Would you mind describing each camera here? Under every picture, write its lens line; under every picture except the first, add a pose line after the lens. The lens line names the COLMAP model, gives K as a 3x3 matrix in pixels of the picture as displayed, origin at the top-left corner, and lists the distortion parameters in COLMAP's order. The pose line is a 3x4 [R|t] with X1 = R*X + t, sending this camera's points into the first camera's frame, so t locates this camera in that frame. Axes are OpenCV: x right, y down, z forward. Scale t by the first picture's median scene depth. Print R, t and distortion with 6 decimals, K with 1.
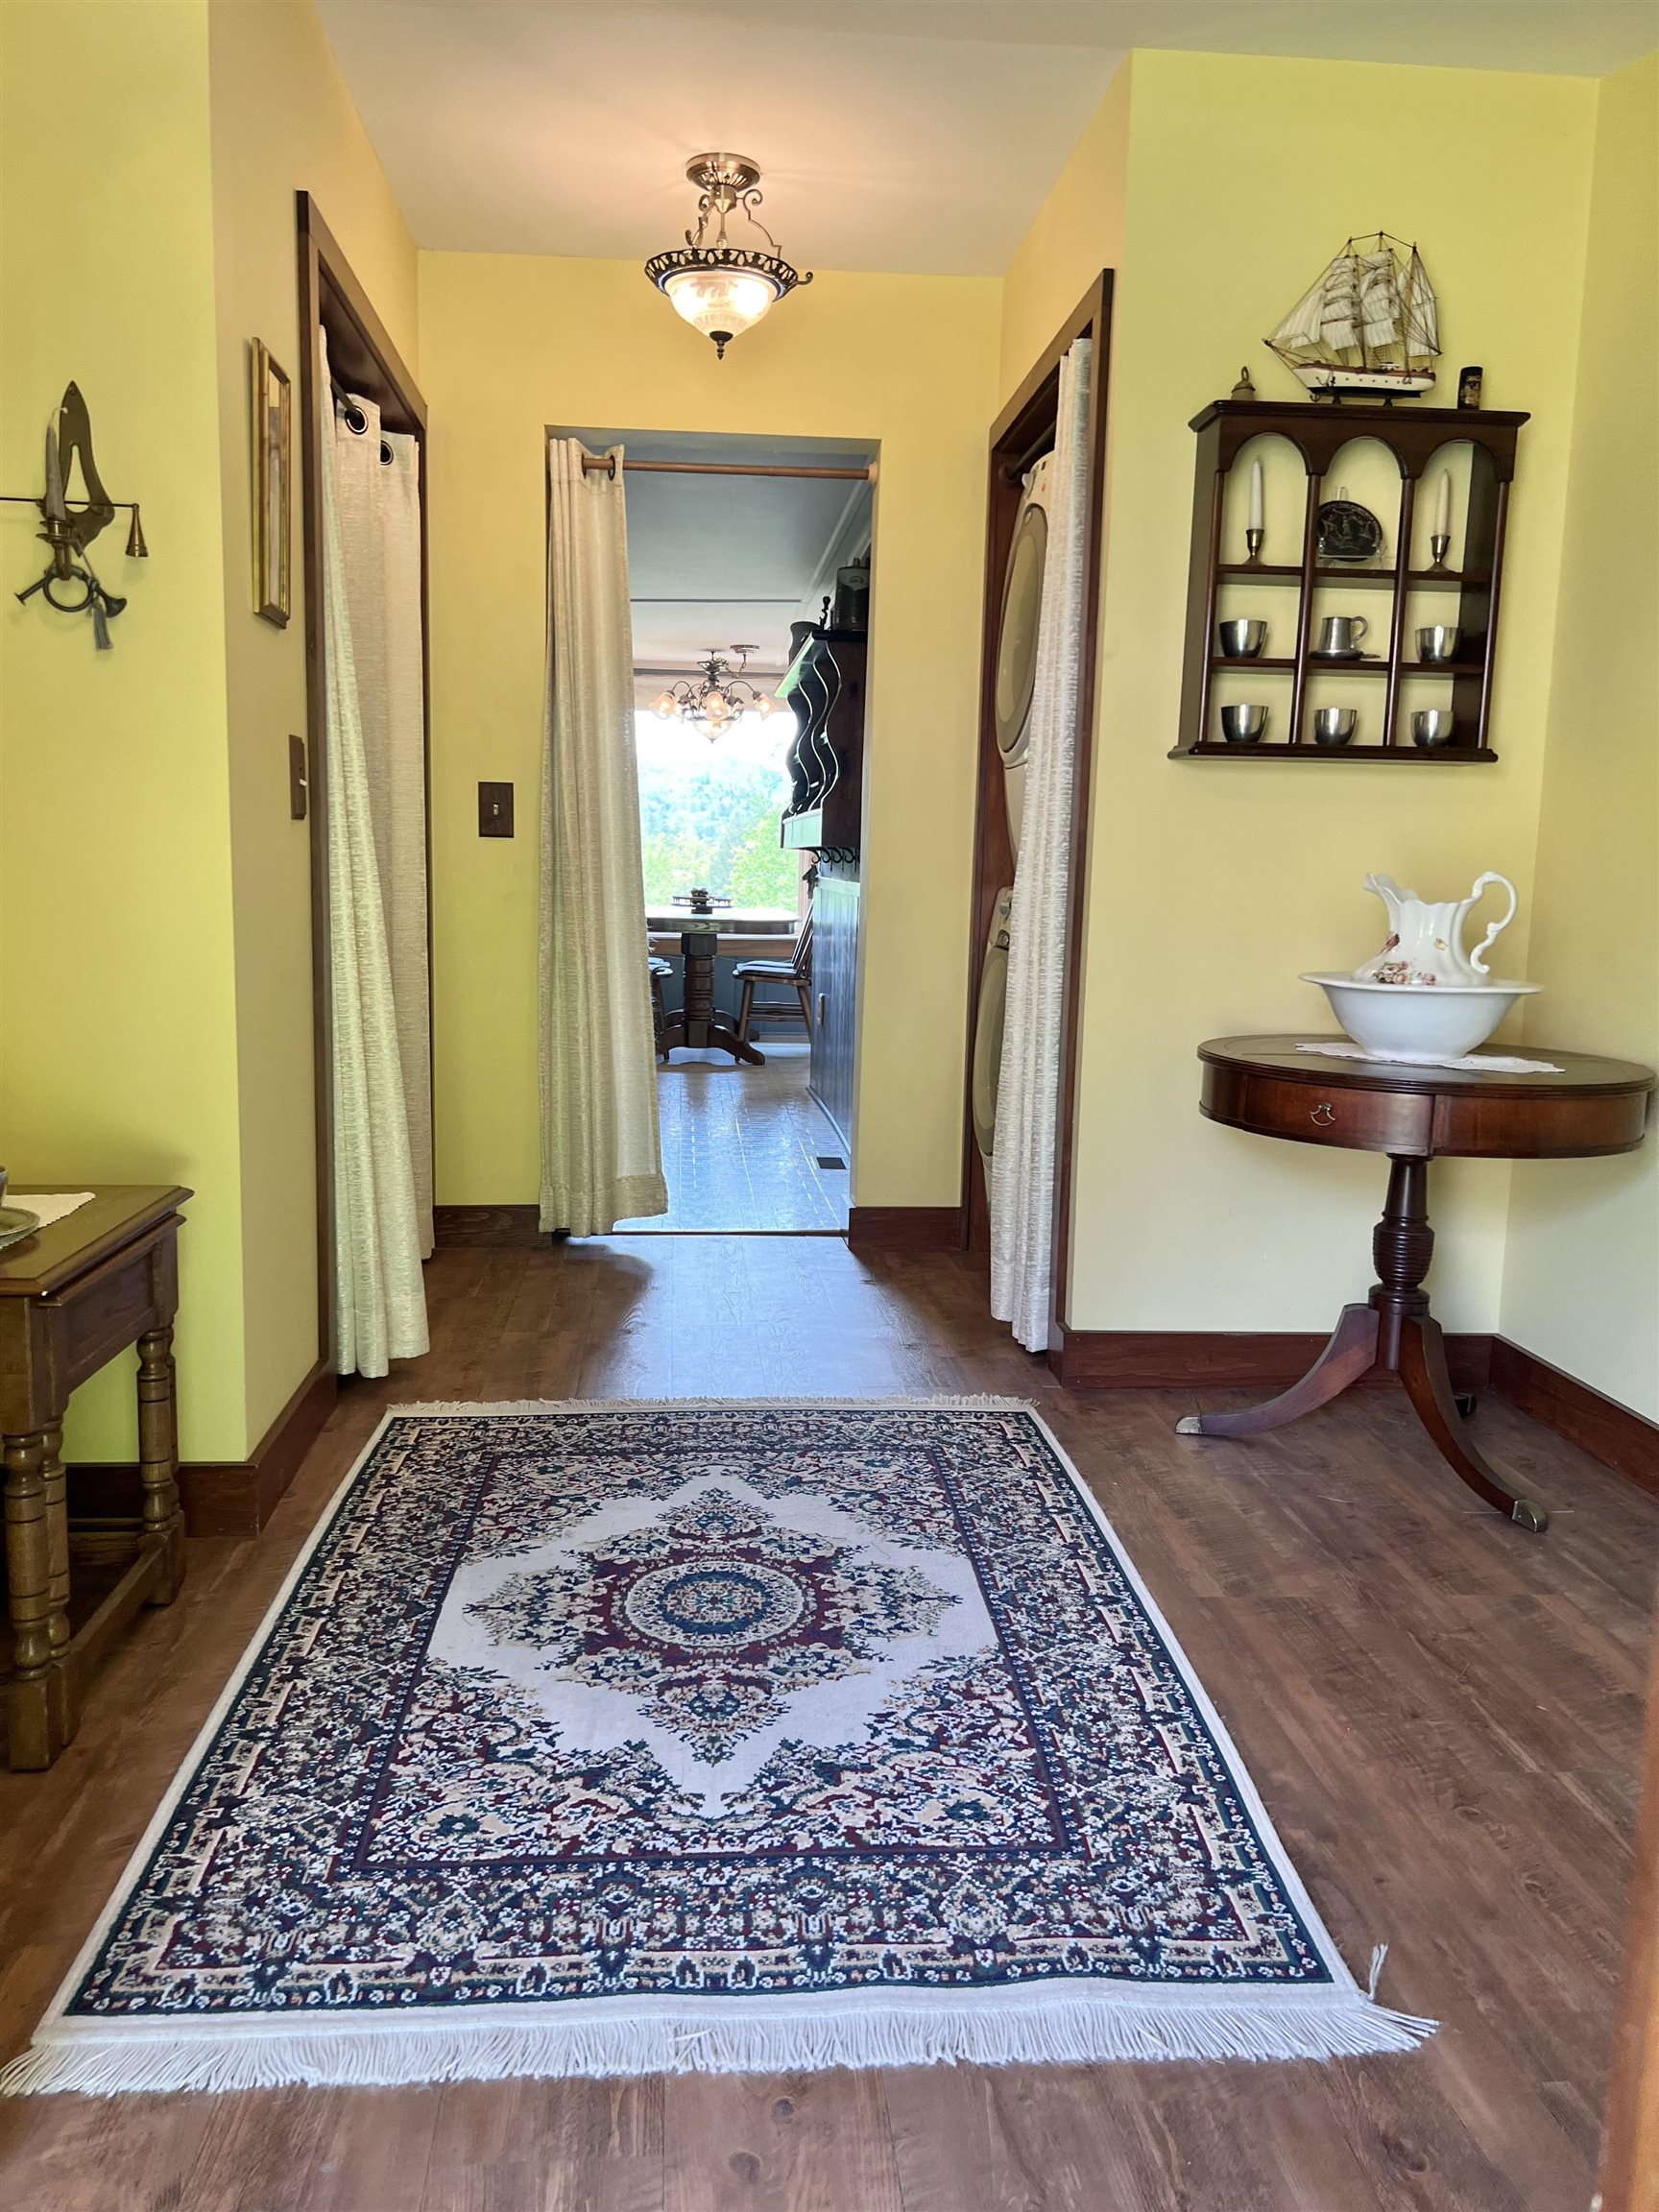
lens RADIAL K [[1658.3, 0, 838.3], [0, 1658.3, 1110.5], [0, 0, 1]] dist [0.091689, -0.124527]
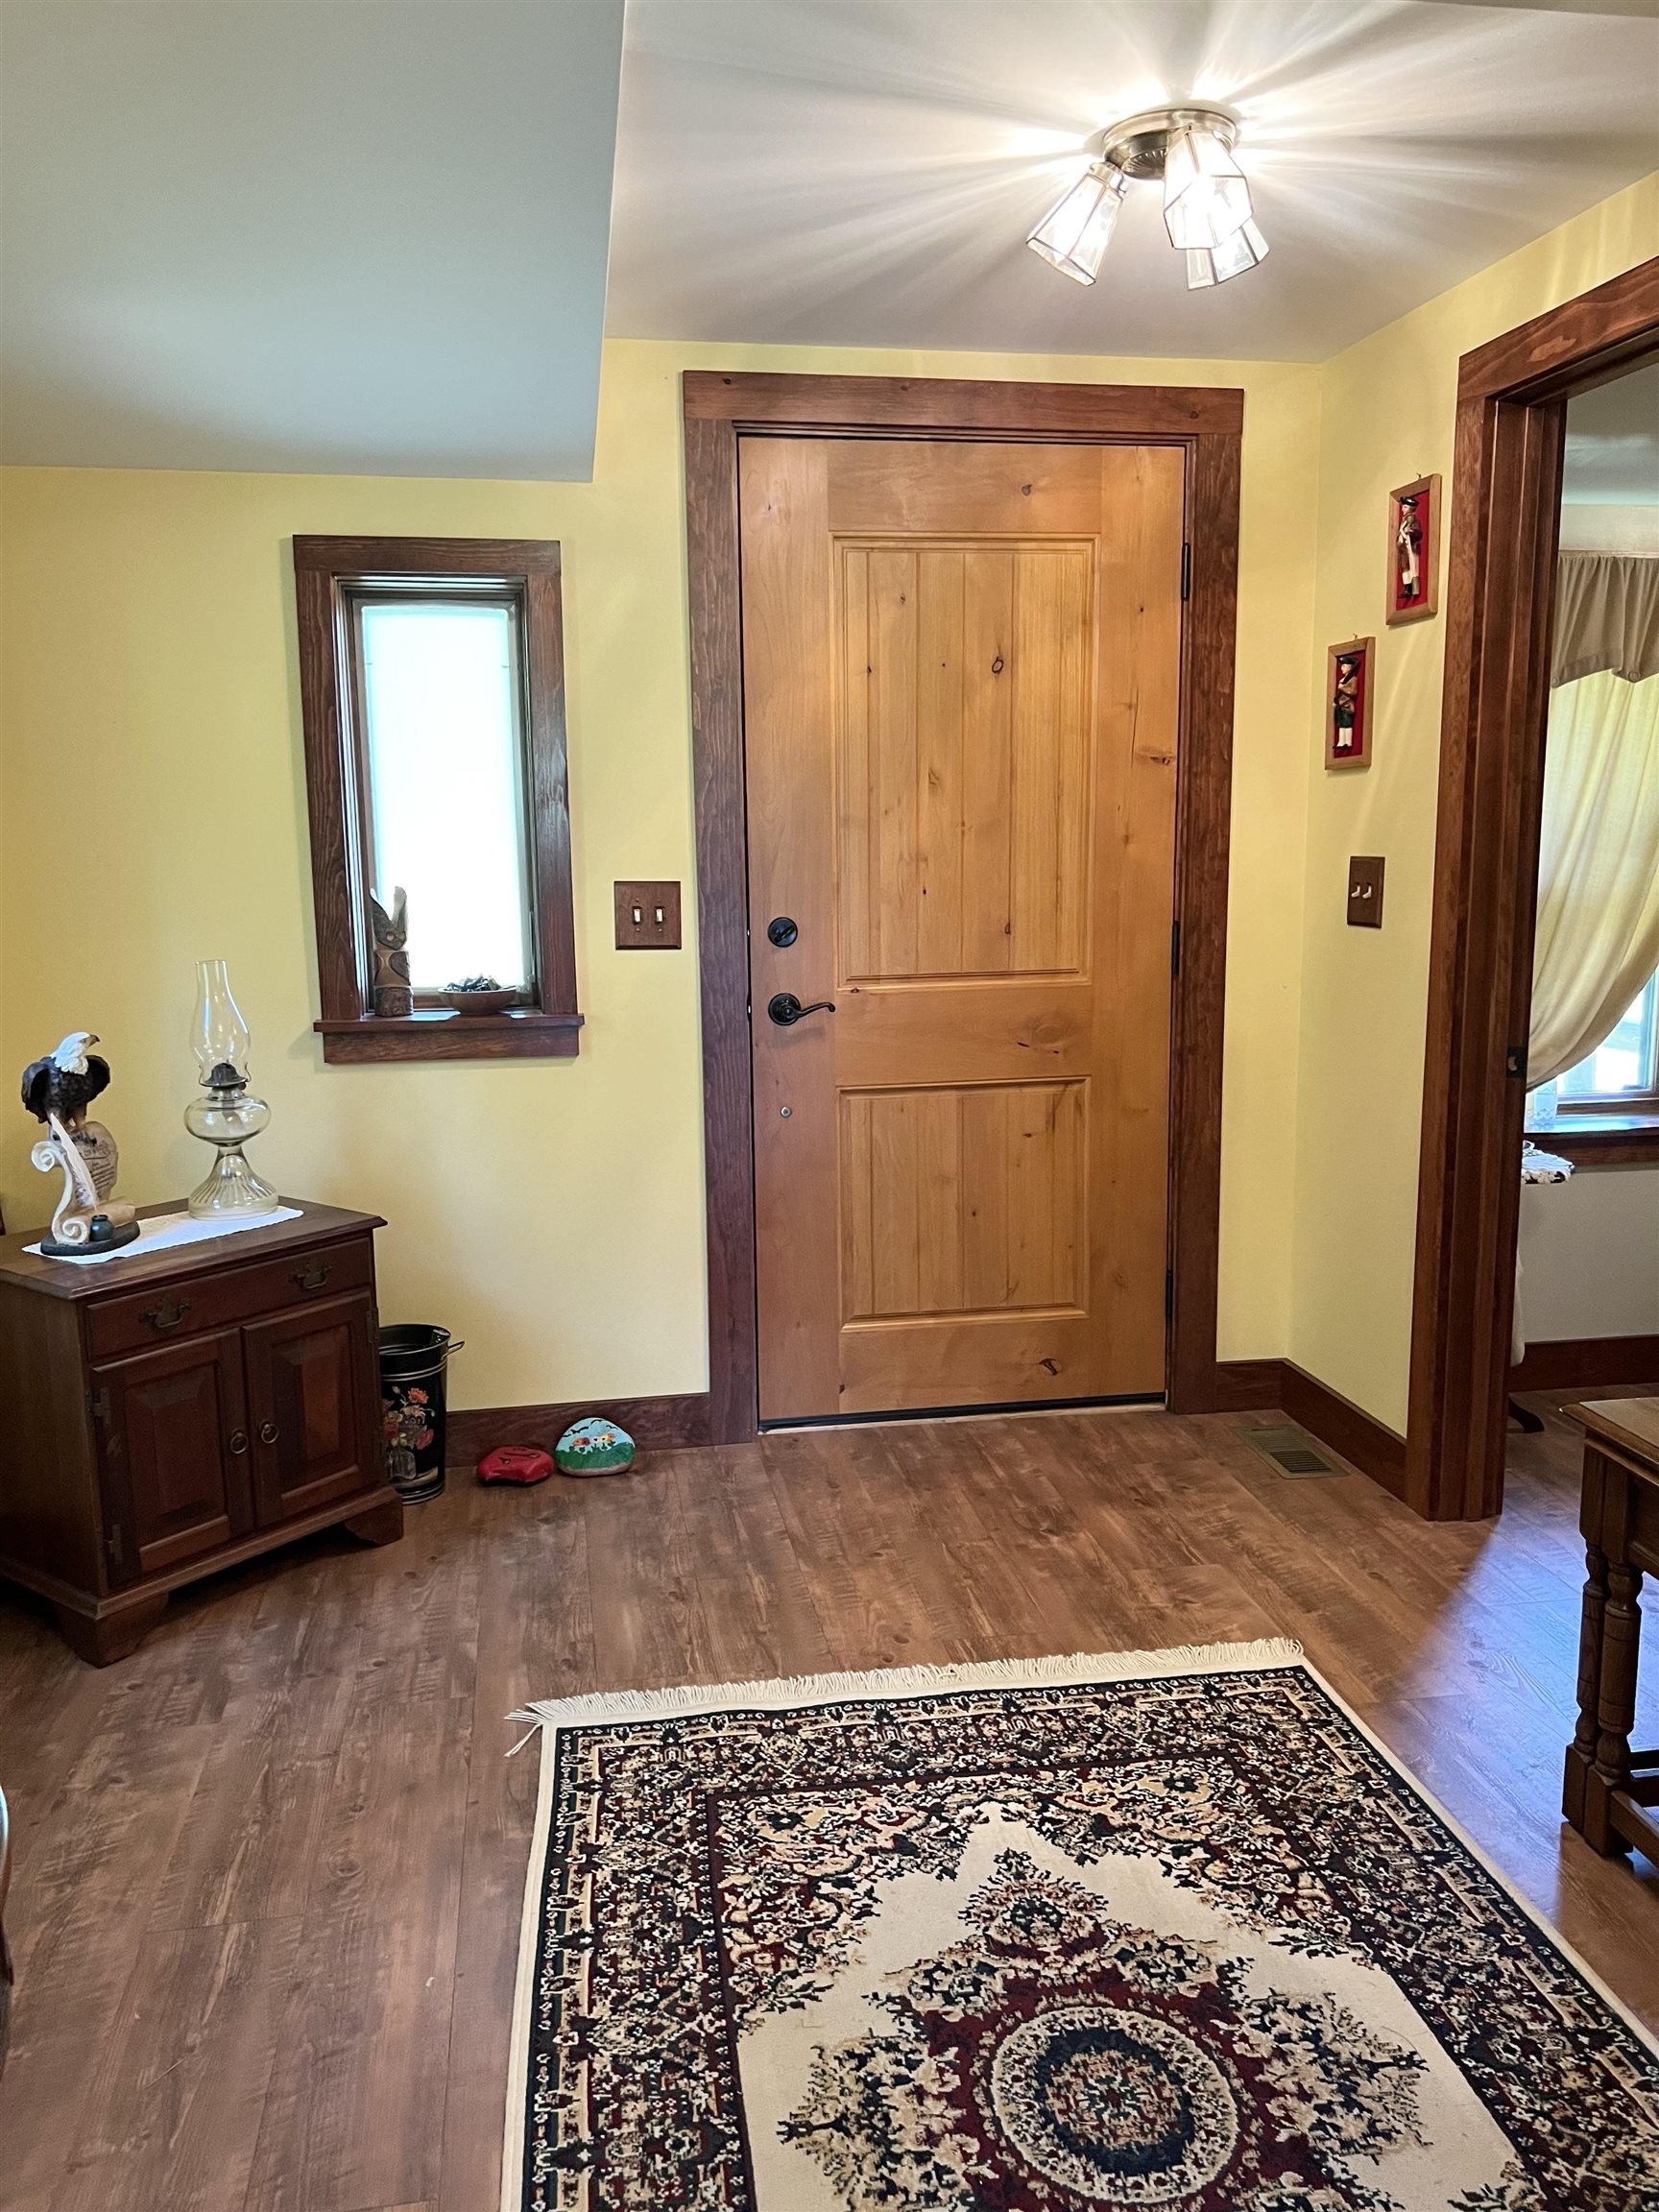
lens RADIAL K [[1658.3, 0, 838.3], [0, 1658.3, 1110.5], [0, 0, 1]] dist [0.091689, -0.124527]
pose [[-0.996463, 0.003644, -0.083956, 0.135753], [-0.022484, 0.951078, 0.308132, -0.438028], [0.080972, 0.308929, -0.947632, 1.958250]]
